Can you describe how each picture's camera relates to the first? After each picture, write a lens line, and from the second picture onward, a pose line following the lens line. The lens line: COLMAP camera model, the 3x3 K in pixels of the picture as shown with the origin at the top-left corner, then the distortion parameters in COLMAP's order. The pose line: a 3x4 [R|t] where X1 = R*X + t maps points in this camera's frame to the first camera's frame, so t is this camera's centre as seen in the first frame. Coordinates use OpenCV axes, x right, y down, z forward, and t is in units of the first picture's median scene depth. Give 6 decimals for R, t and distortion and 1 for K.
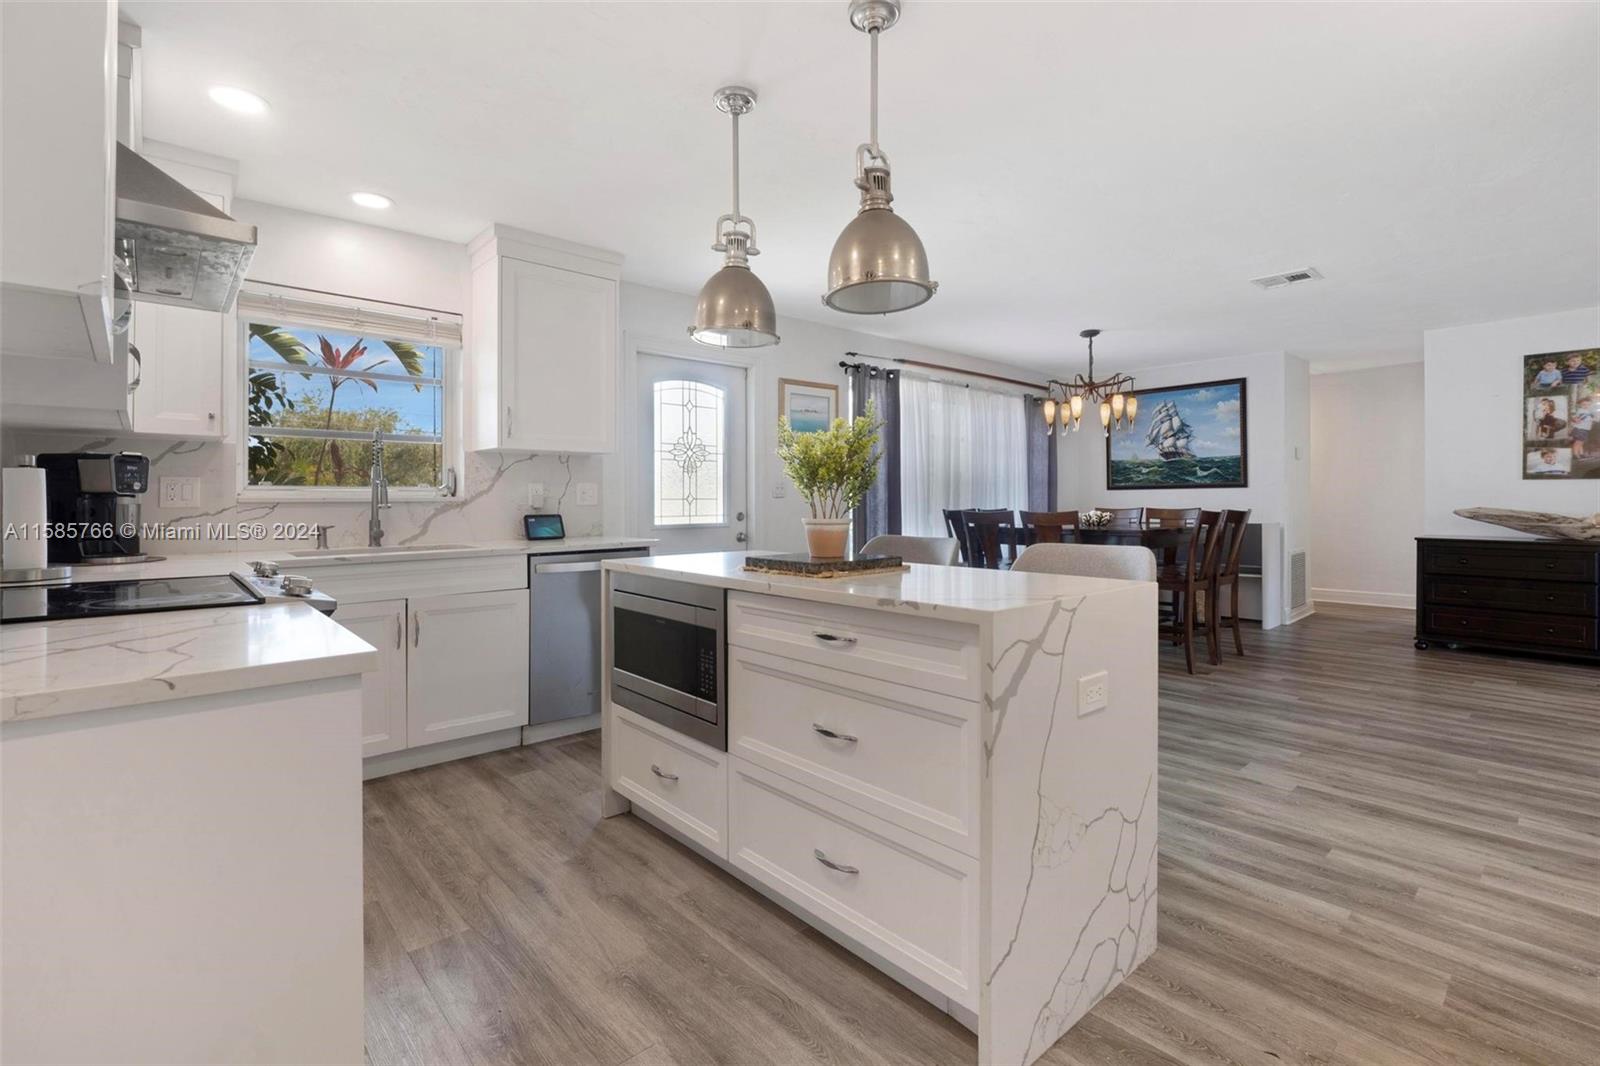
lens RADIAL K [[725.1, 0, 798.3], [0, 725.1, 497.8], [0, 0, 1]] dist [-0.004832, 0.000010]
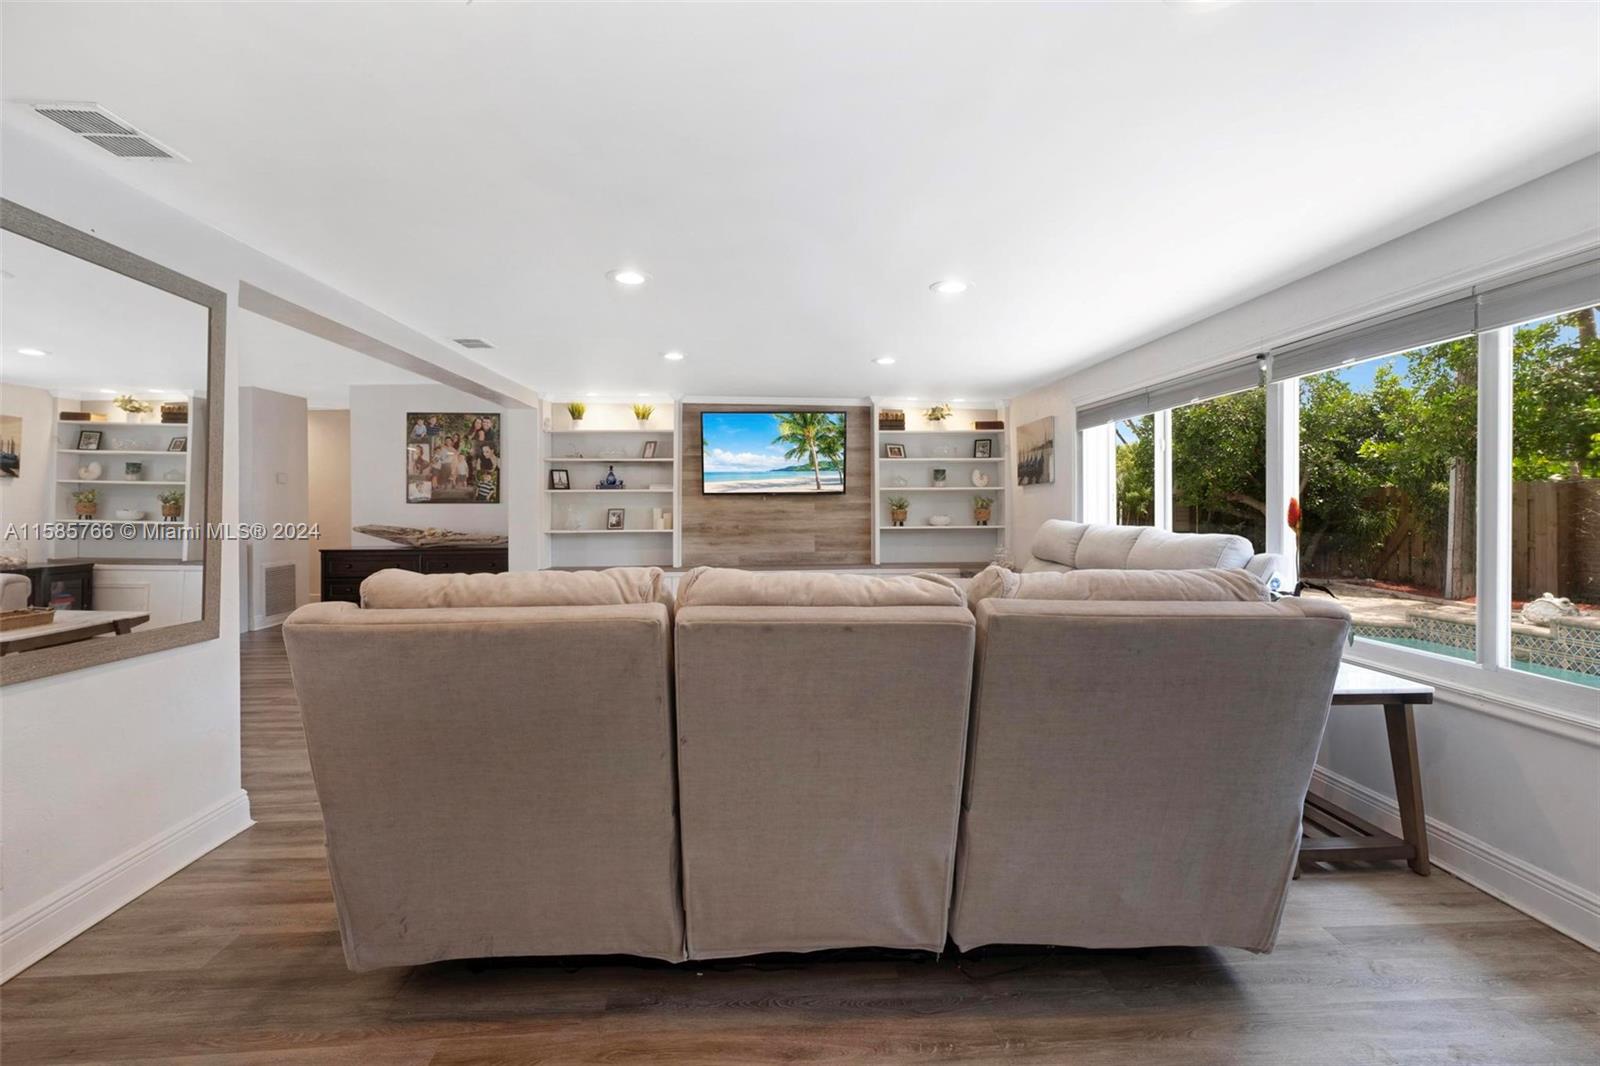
lens RADIAL K [[725.1, 0, 798.3], [0, 725.1, 497.8], [0, 0, 1]] dist [-0.004832, 0.000010]
pose [[0.626620, 0.007043, 0.779293, 0.430867], [0.006612, 0.999875, -0.014354, -0.012389], [-0.779297, 0.014148, 0.626495, -0.459537]]
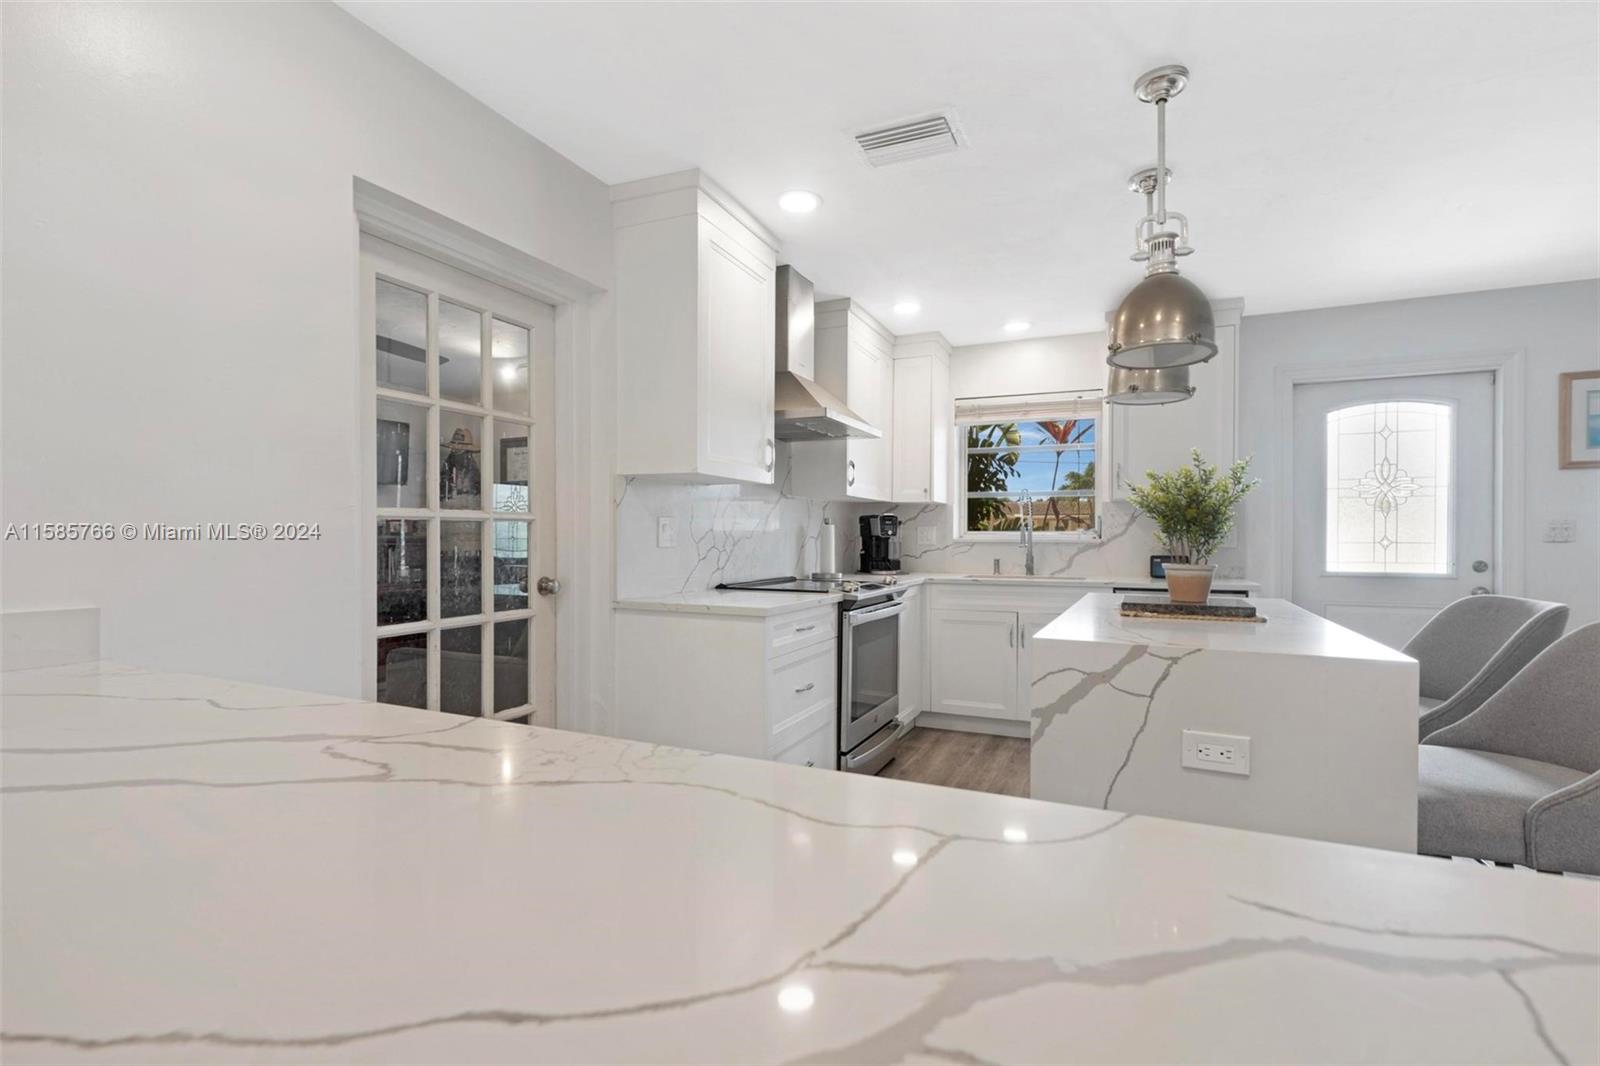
lens RADIAL K [[724.5, 0, 800.0], [0, 724.5, 533.0], [0, 0, 1]] dist [-0.002419, -0.000034]
pose [[0.397867, -0.001118, -0.917442, 0.334924], [-0.004523, 0.999985, -0.003180, -0.003888], [0.917432, 0.005415, 0.397856, 0.038115]]
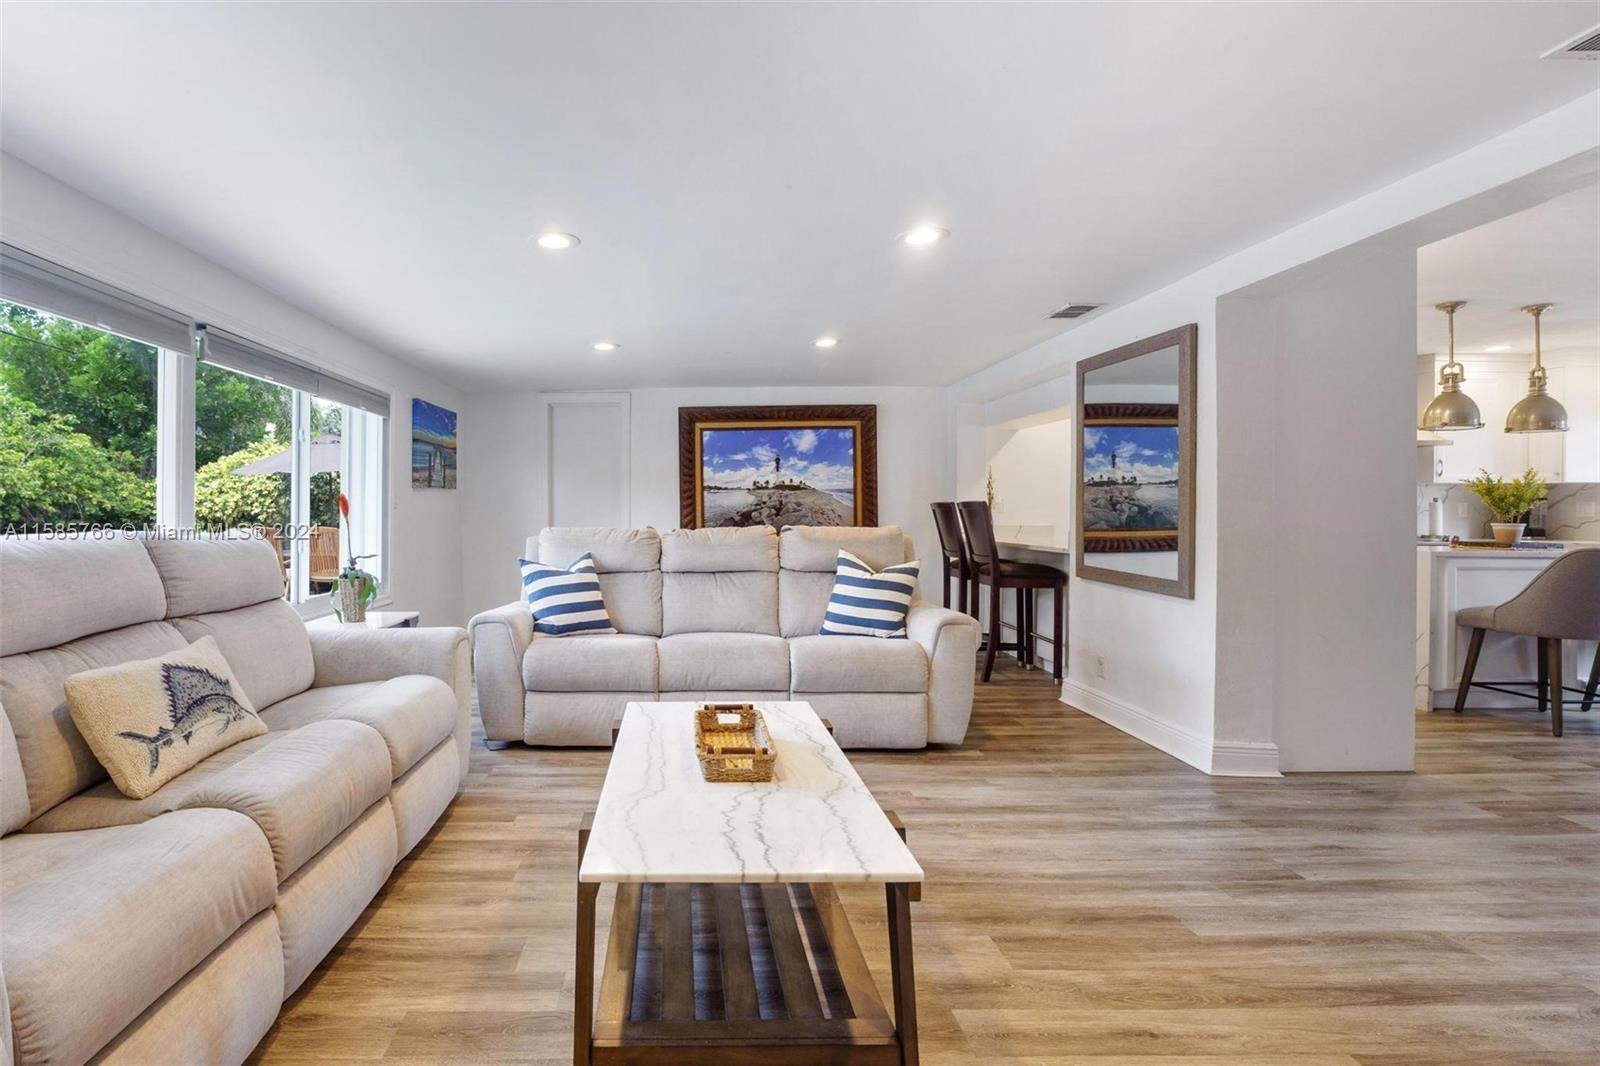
lens RADIAL K [[760.3, 0, 686.0], [0, 760.3, 515.4], [0, 0, 1]] dist [-0.011973, -0.000401]
pose [[-0.658956, 0.005491, -0.752161, 1.383413], [-0.001769, 0.999959, 0.008849, -0.003041], [0.752179, 0.007162, -0.658919, 0.288807]]
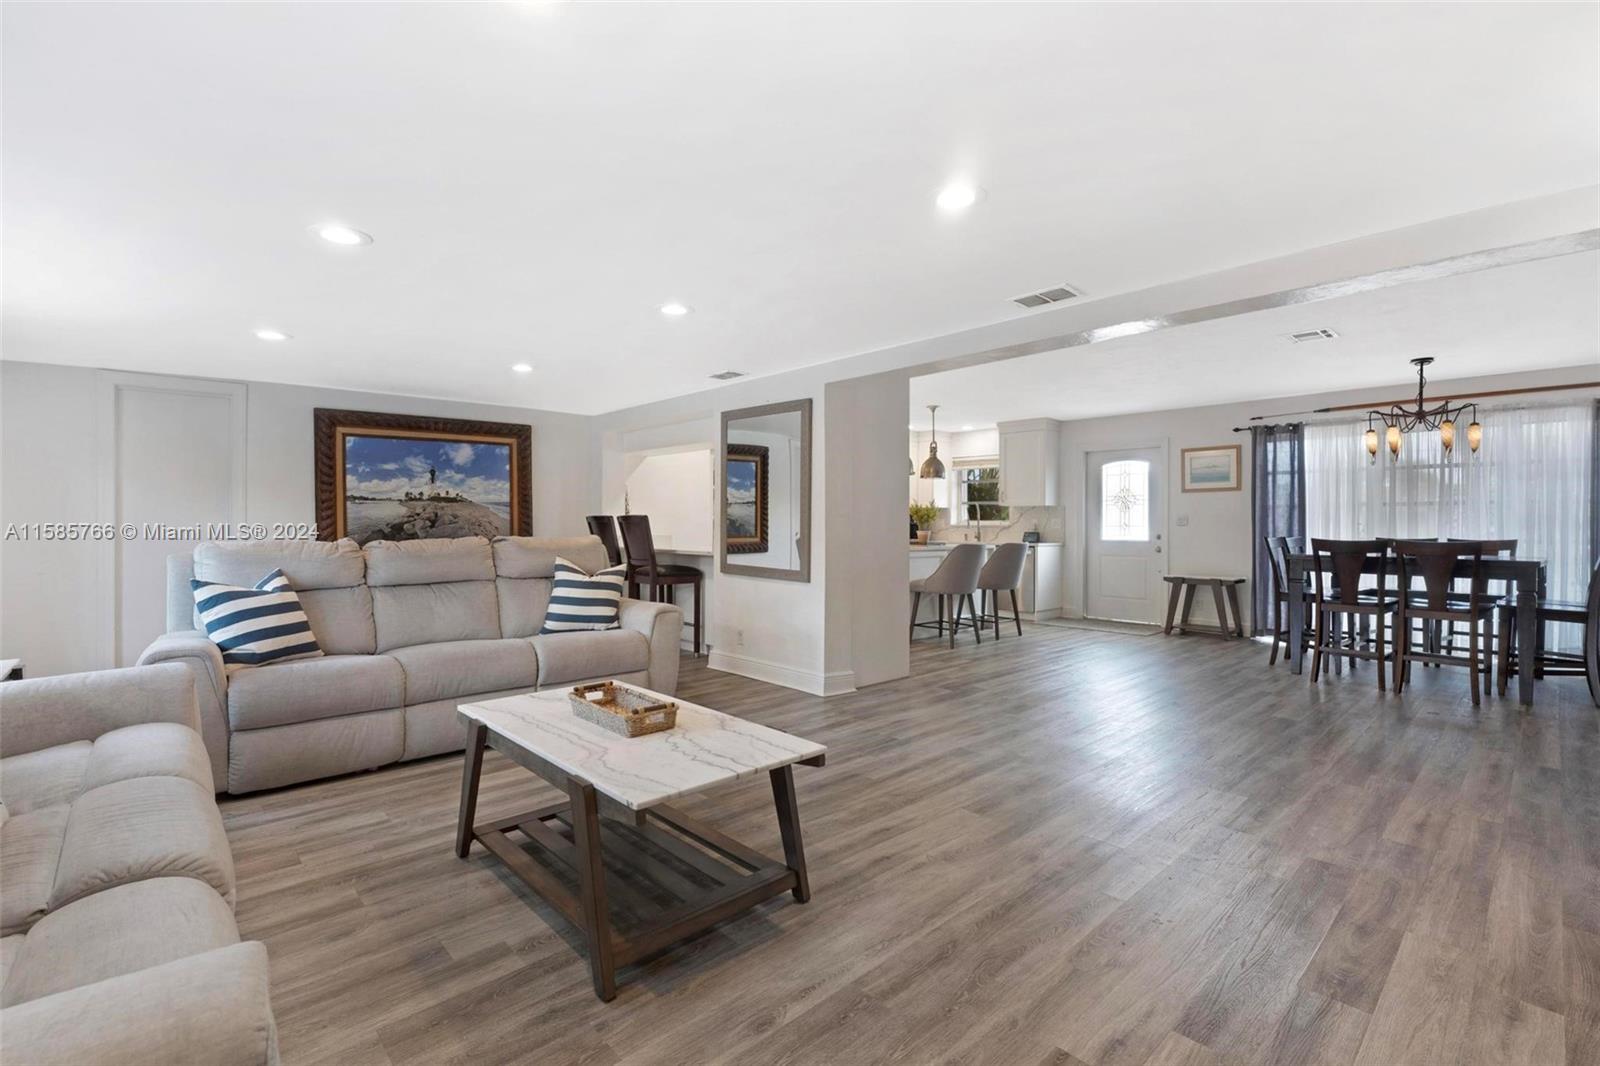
lens RADIAL K [[715.8, 0, 804.9], [0, 715.8, 526.0], [0, 0, 1]] dist [-0.004136, 0.000076]
pose [[0.025115, 0.004067, -0.999676, 1.534663], [-0.004836, 0.999981, 0.003947, -0.001927], [0.999673, 0.004735, 0.025135, 0.152061]]
